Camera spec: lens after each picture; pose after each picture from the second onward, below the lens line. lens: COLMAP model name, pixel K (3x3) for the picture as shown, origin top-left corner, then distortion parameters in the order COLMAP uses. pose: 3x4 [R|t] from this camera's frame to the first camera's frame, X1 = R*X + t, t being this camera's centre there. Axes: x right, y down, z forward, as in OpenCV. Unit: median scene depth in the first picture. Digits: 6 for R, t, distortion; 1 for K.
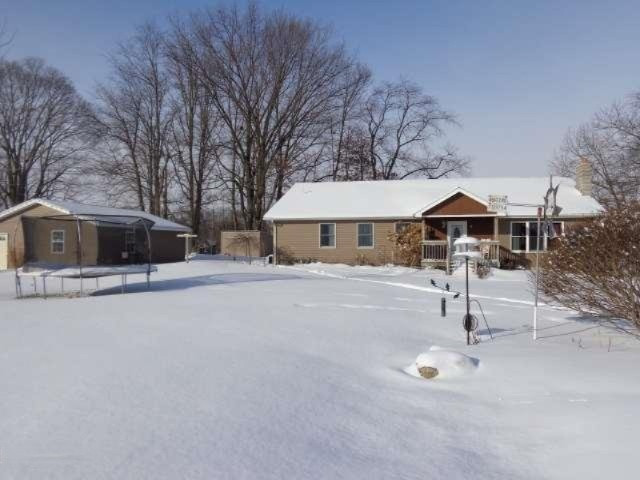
lens RADIAL K [[475.9, 0, 316.5], [0, 475.9, 237.0], [0, 0, 1]] dist [0.018384, -0.007663]
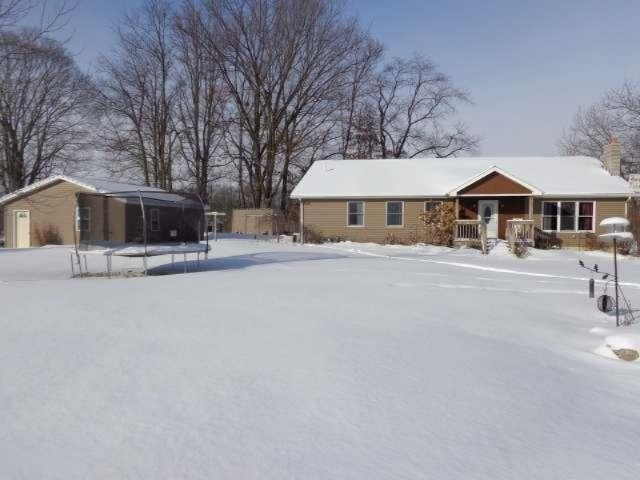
lens RADIAL K [[475.9, 0, 319.3], [0, 475.9, 238.9], [0, 0, 1]] dist [0.018384, -0.007663]
pose [[0.999591, 0.003477, 0.028398, -0.063847], [-0.004877, 0.998768, 0.049388, -0.000349], [-0.028191, -0.049507, 0.998376, 0.005638]]
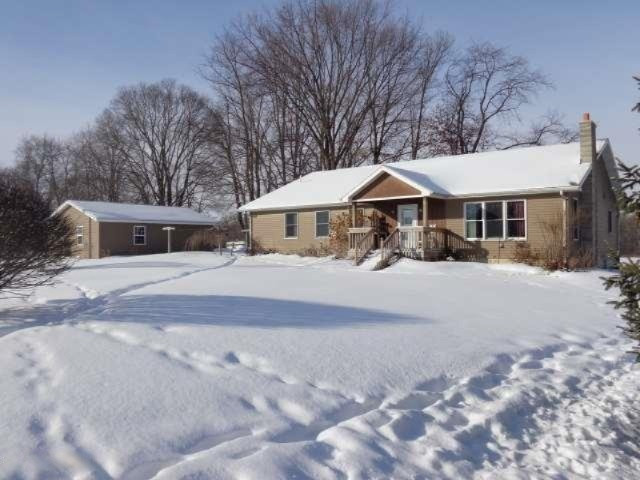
lens RADIAL K [[475.9, 0, 320.6], [0, 475.9, 242.0], [0, 0, 1]] dist [0.018384, -0.007663]
pose [[0.917180, -0.011387, -0.398311, 0.360159], [0.022622, 0.999467, 0.023518, 0.007163], [0.397831, -0.030581, 0.916949, 0.110414]]
